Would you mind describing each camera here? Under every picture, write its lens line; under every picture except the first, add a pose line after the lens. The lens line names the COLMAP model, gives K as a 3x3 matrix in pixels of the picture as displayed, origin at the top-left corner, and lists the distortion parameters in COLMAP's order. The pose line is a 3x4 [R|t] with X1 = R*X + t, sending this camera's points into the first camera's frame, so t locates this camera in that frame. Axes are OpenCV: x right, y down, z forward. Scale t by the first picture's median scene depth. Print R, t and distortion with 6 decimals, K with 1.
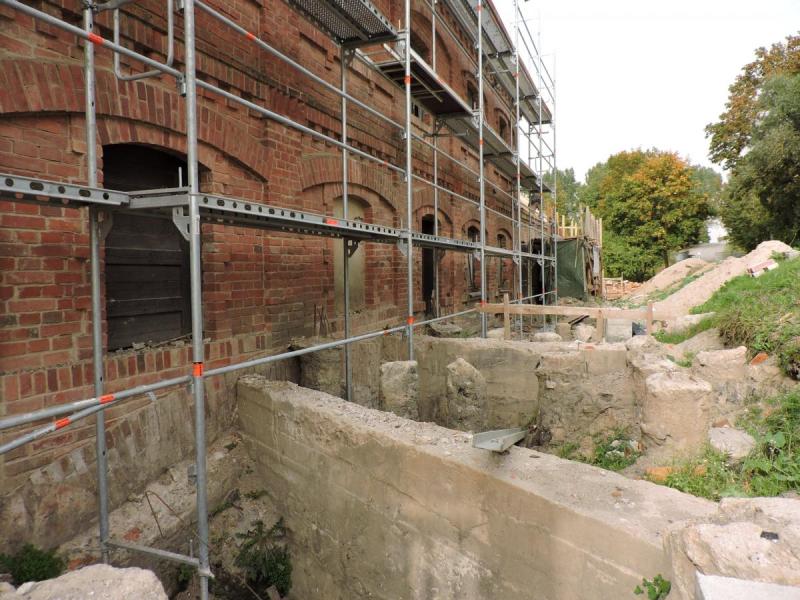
lens RADIAL K [[560.1, 0, 400.5], [0, 560.1, 296.9], [0, 0, 1]] dist [-0.018600, -0.003988]
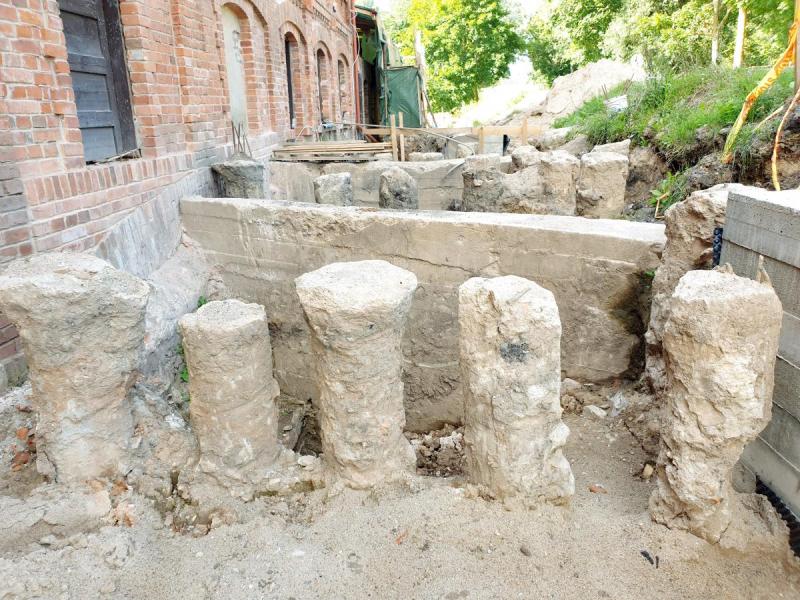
lens RADIAL K [[613.6, 0, 399.6], [0, 613.6, 301.6], [0, 0, 1]] dist [-0.010433, -0.001867]
pose [[0.941686, -0.111072, 0.317633, -0.375107], [0.028390, 0.966811, 0.253912, 0.078207], [-0.335294, -0.230087, 0.913585, -0.205685]]
